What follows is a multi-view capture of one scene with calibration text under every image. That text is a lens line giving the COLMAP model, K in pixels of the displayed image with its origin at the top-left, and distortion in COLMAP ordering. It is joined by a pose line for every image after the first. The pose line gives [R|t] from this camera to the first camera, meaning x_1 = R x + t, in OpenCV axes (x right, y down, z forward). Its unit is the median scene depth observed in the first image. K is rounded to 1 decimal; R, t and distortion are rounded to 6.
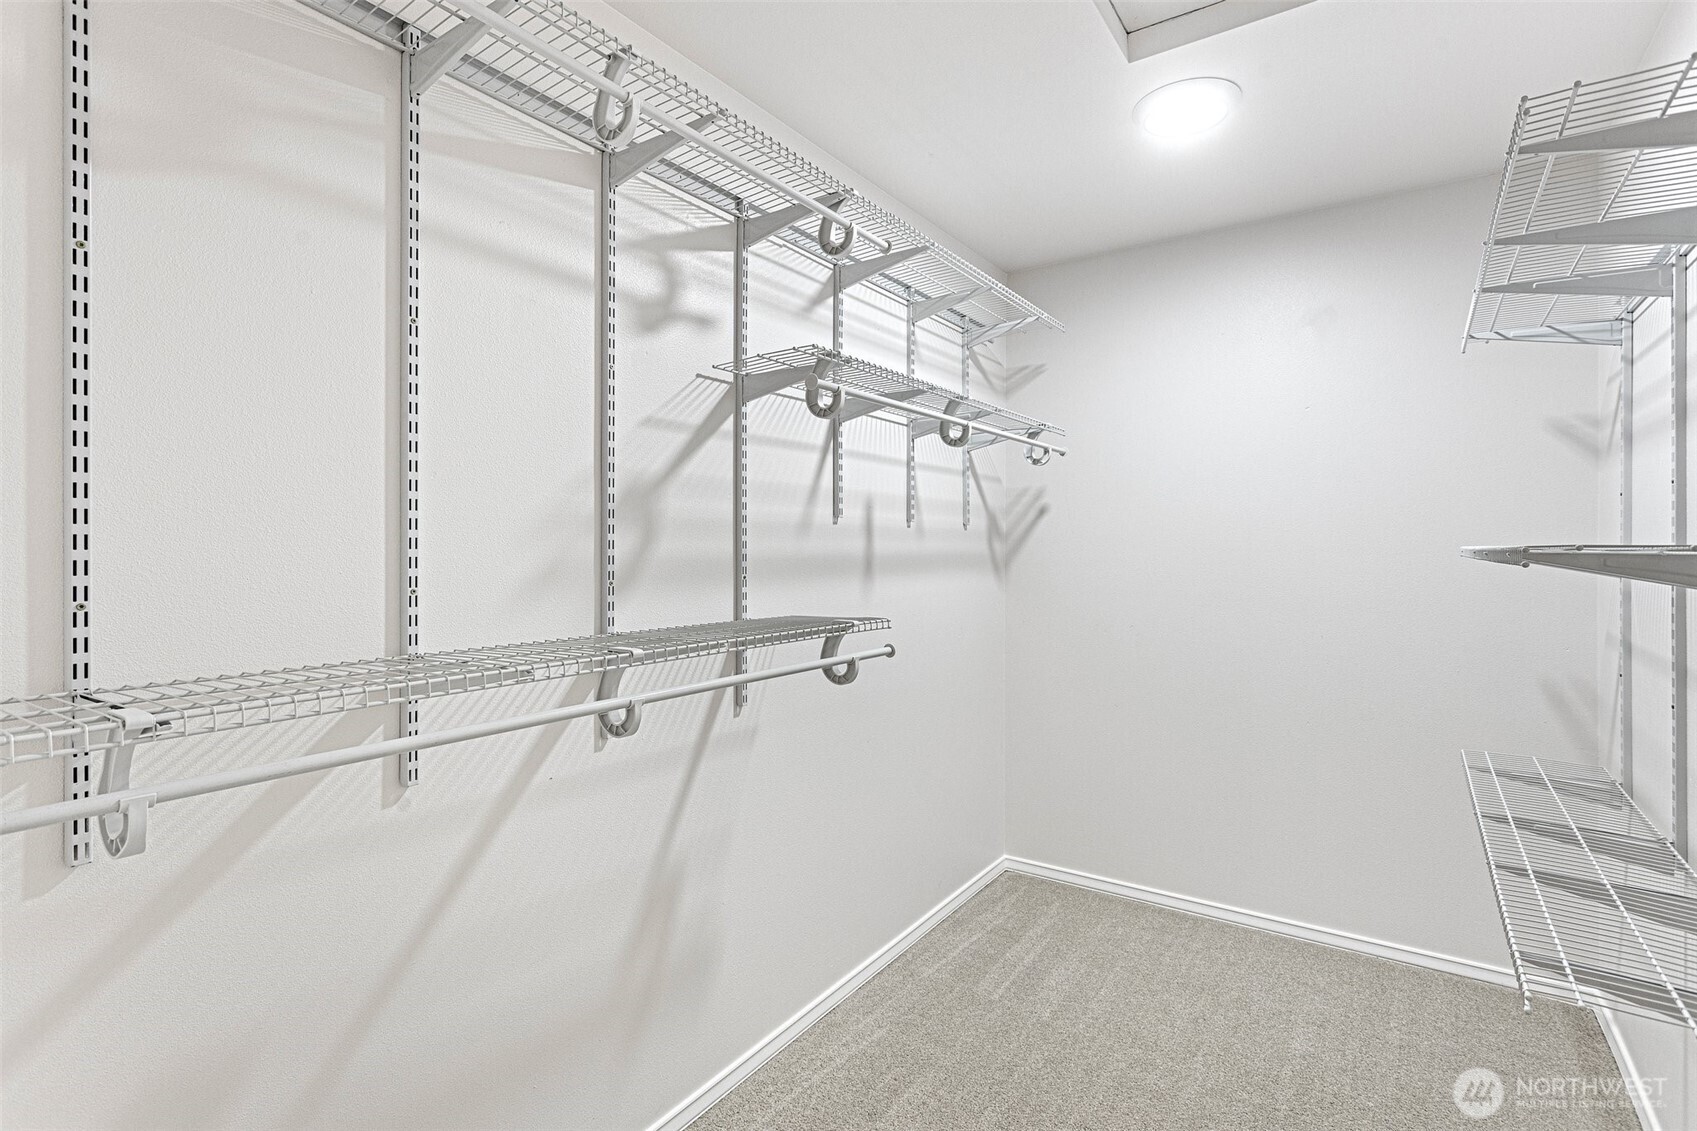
lens RADIAL K [[802.4, 0, 854.0], [0, 802.4, 554.9], [0, 0, 1]] dist [0.000366, 0.001000]
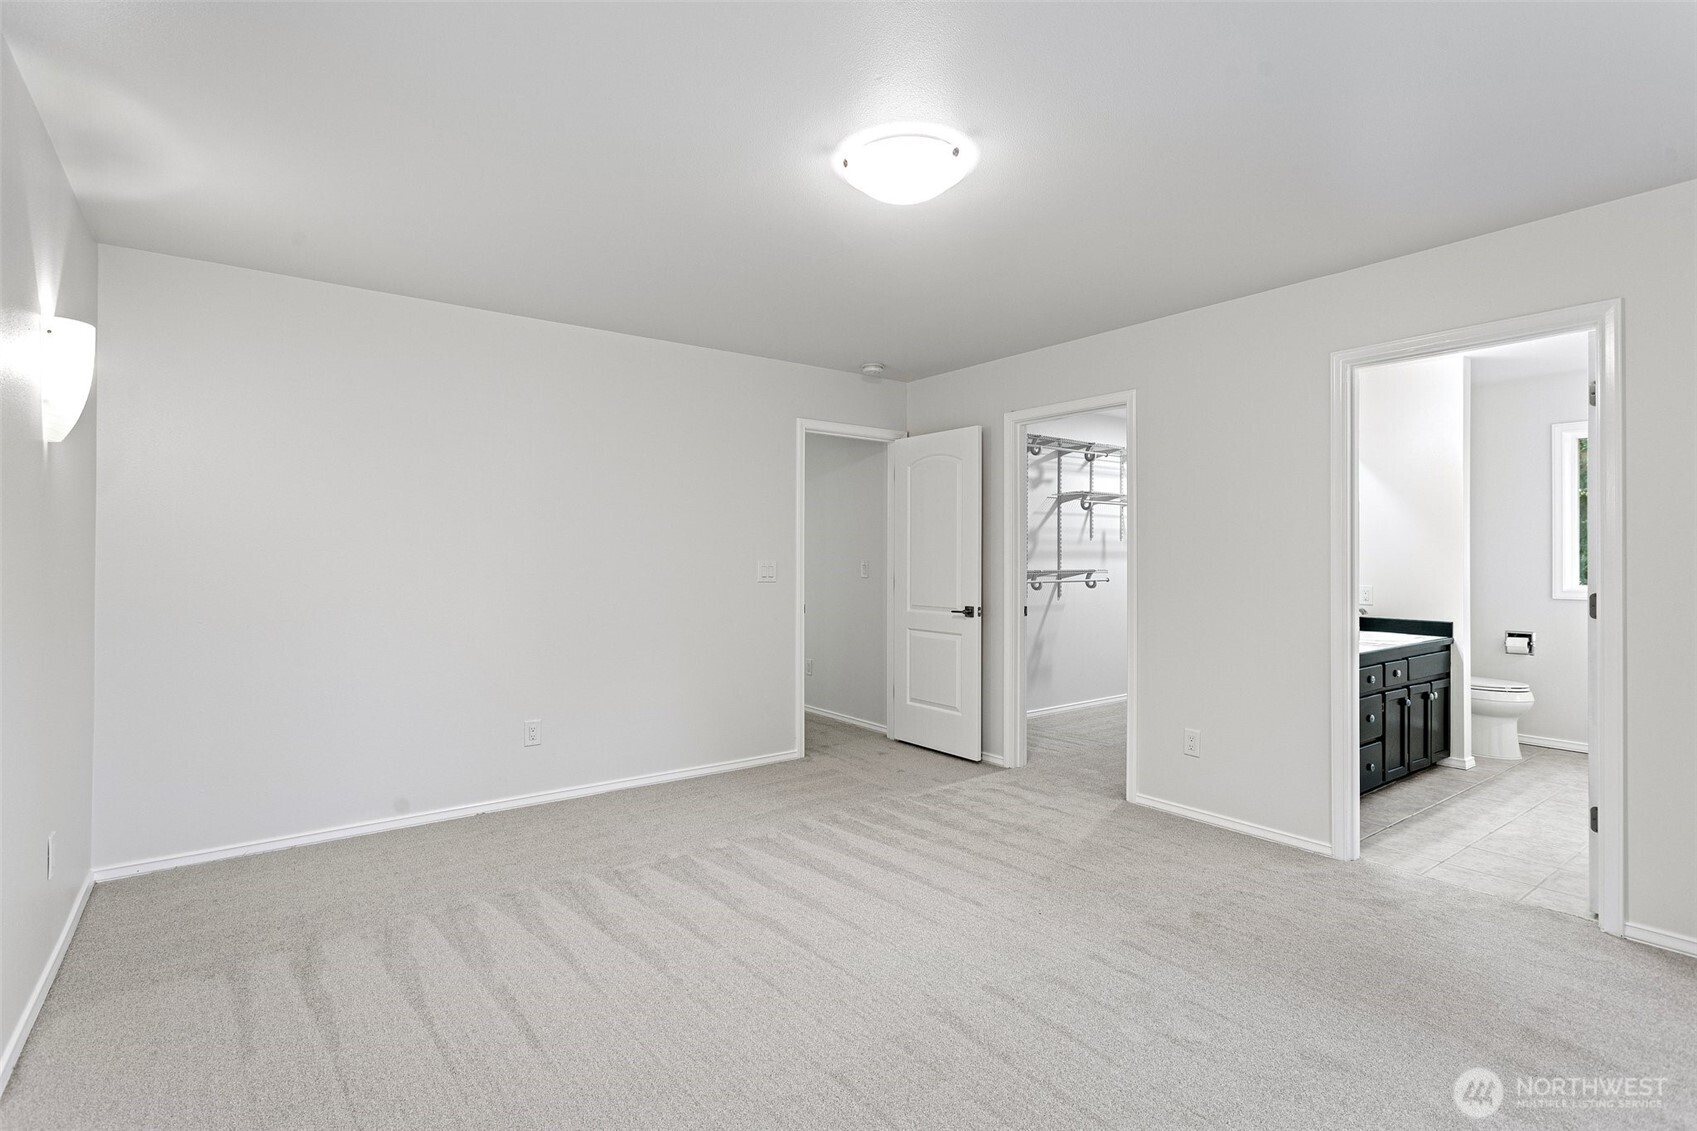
lens RADIAL K [[802.4, 0, 854.0], [0, 802.4, 554.9], [0, 0, 1]] dist [0.000366, 0.001000]
pose [[0.945831, 0.000711, -0.324658, 0.127675], [-0.004500, 0.999930, -0.010919, 0.058567], [0.324627, 0.011788, 0.945769, -2.374350]]
